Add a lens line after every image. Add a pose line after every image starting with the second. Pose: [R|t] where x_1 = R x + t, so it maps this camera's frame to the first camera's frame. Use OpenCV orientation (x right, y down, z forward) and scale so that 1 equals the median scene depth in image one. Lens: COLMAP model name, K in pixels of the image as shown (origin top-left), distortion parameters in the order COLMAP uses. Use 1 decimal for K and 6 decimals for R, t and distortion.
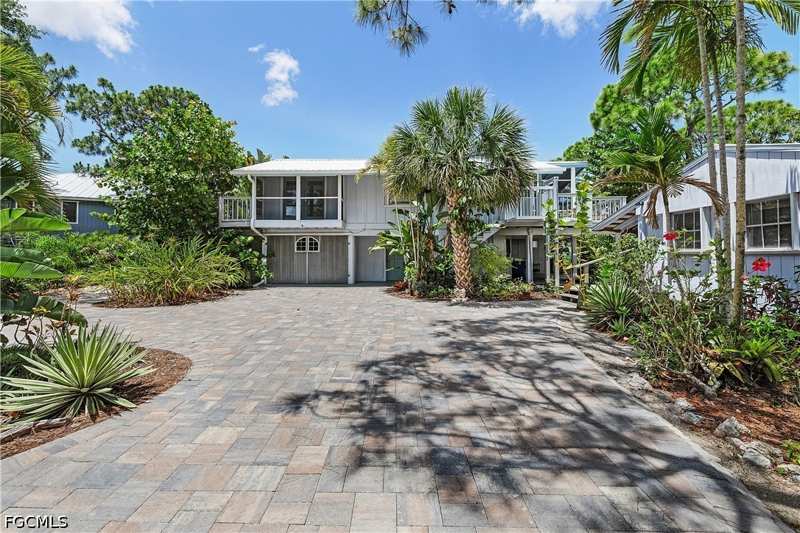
lens RADIAL K [[345.8, 0, 397.3], [0, 345.8, 259.9], [0, 0, 1]] dist [-0.001656, -0.000529]
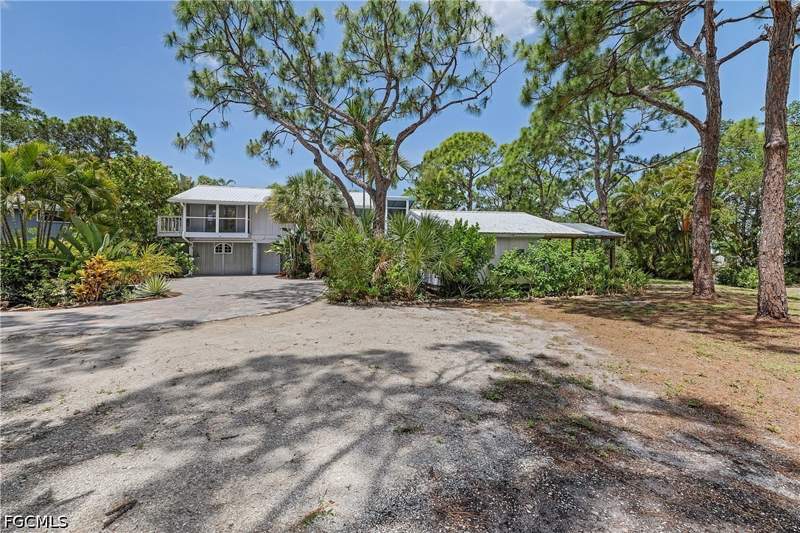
lens RADIAL K [[345.8, 0, 409.5], [0, 345.8, 253.9], [0, 0, 1]] dist [-0.001656, -0.000529]
pose [[0.969267, 0.000638, 0.246012, 0.161138], [0.004961, 0.999743, -0.022137, 0.016997], [-0.245963, 0.022677, 0.969014, -0.682701]]
